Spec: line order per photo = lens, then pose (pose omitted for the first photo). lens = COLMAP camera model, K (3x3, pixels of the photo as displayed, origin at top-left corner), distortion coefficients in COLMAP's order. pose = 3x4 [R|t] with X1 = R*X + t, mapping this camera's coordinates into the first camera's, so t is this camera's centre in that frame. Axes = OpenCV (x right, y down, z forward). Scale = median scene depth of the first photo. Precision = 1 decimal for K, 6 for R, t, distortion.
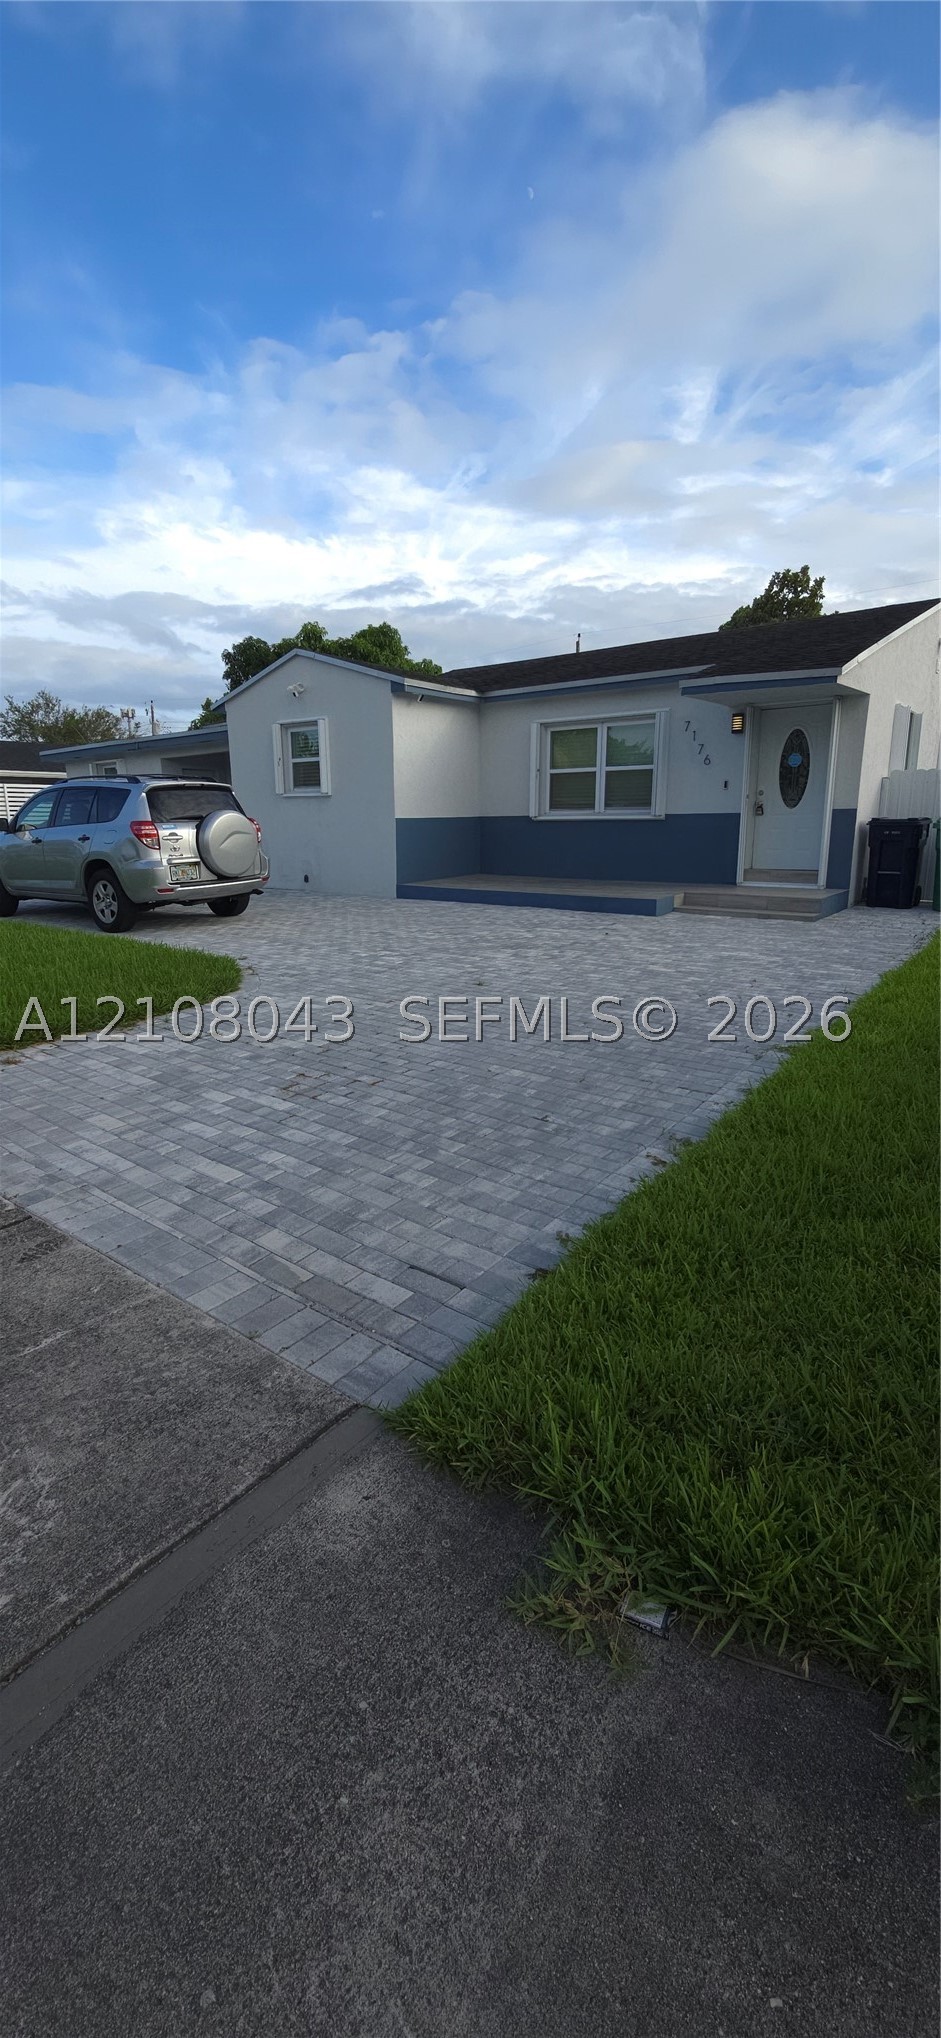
lens RADIAL K [[827.2, 0, 455.6], [0, 827.2, 1027.0], [0, 0, 1]] dist [0.000145, -0.001236]
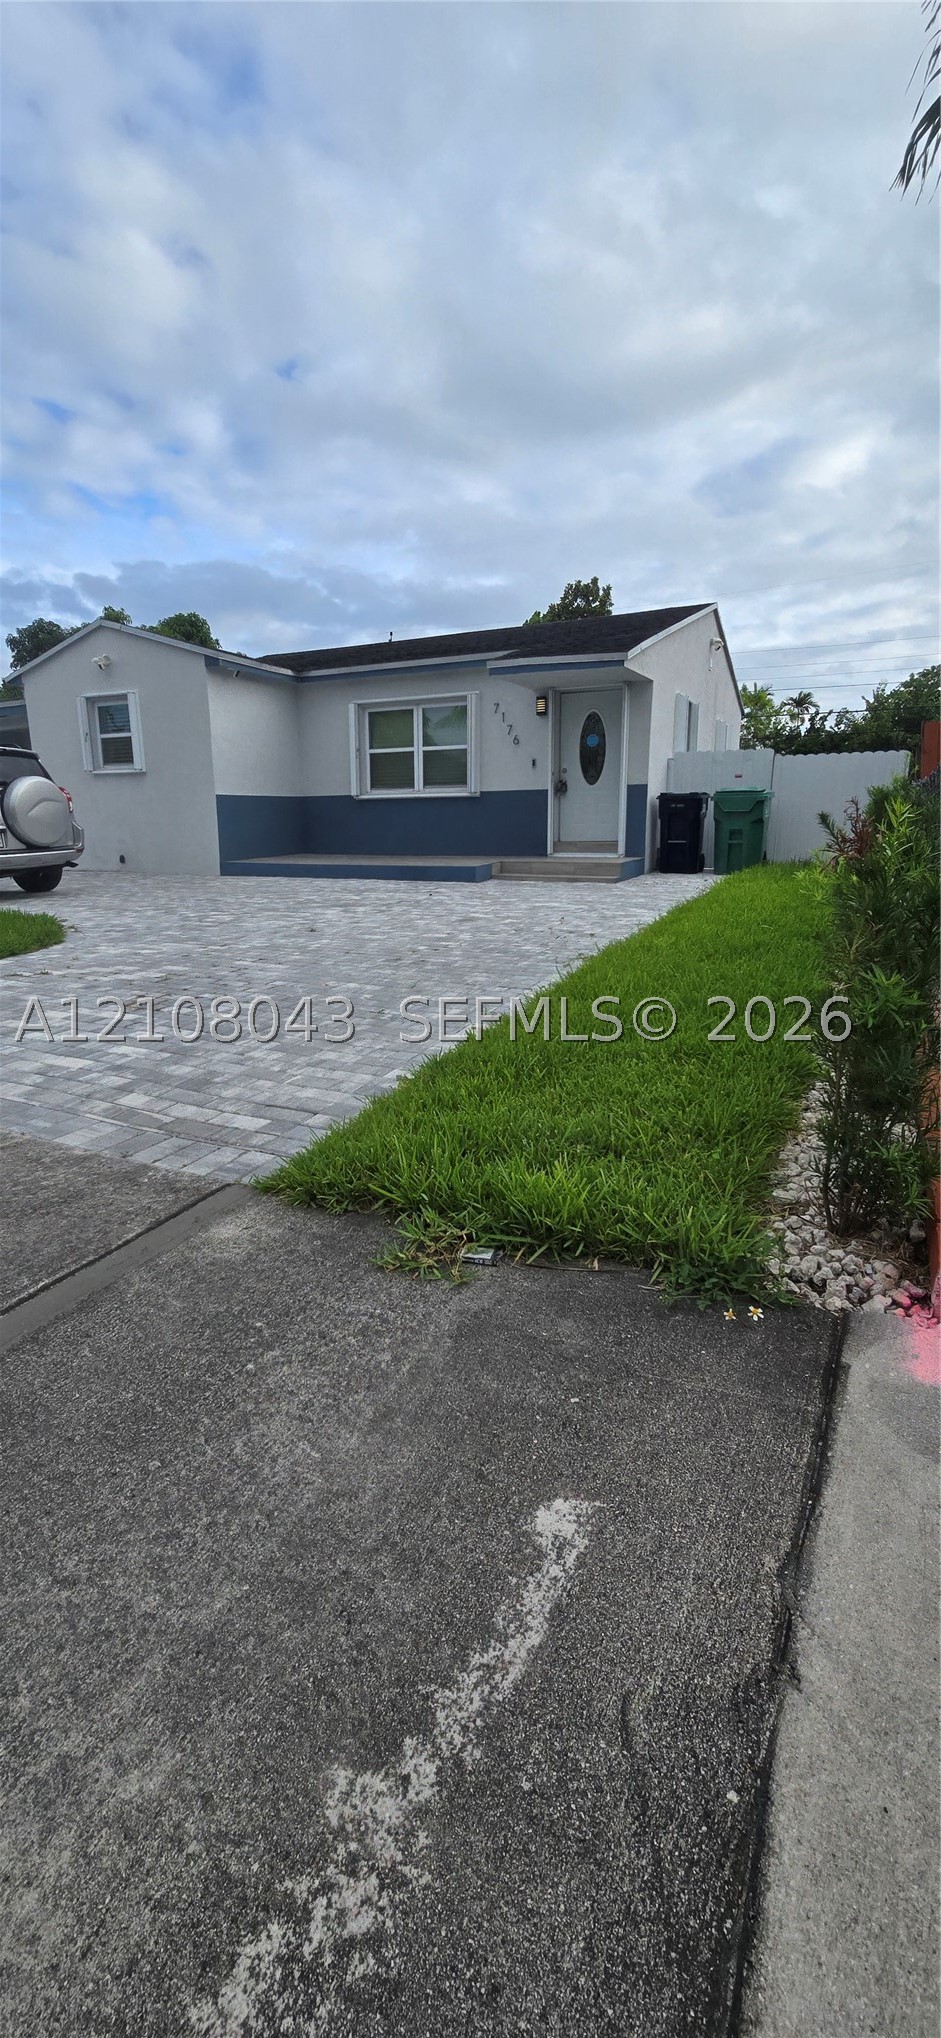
lens RADIAL K [[827.2, 0, 458.9], [0, 827.2, 1008.7], [0, 0, 1]] dist [0.000145, -0.001236]
pose [[0.977345, -0.046253, 0.206535, -0.020895], [0.049975, 0.998668, -0.012840, 0.150711], [-0.205666, 0.022871, 0.978355, -0.113031]]
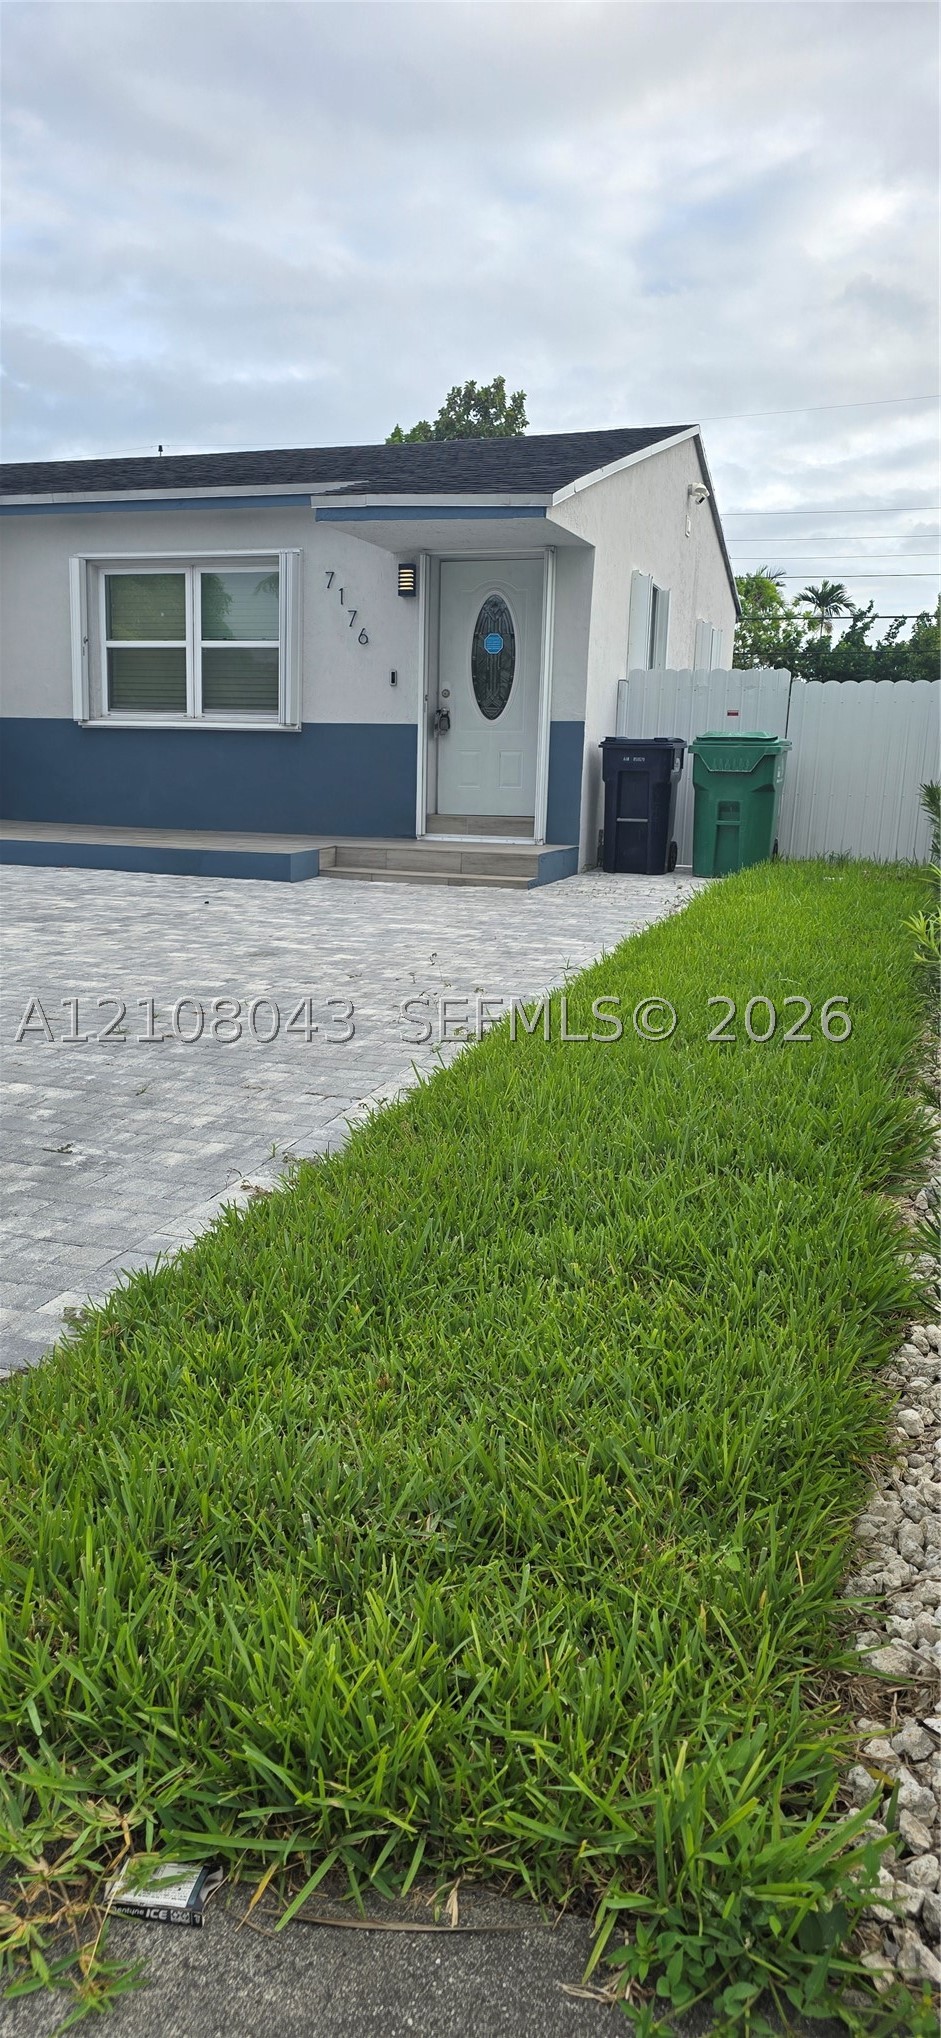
lens RADIAL K [[1372.4, 0, 449.9], [0, 1372.4, 1052.1], [0, 0, 1]] dist [0.045617, -0.023605]
pose [[0.943406, -0.033554, 0.329939, 0.058762], [0.046009, 0.998490, -0.030009, 0.102118], [-0.328434, 0.043491, 0.943525, 0.051972]]
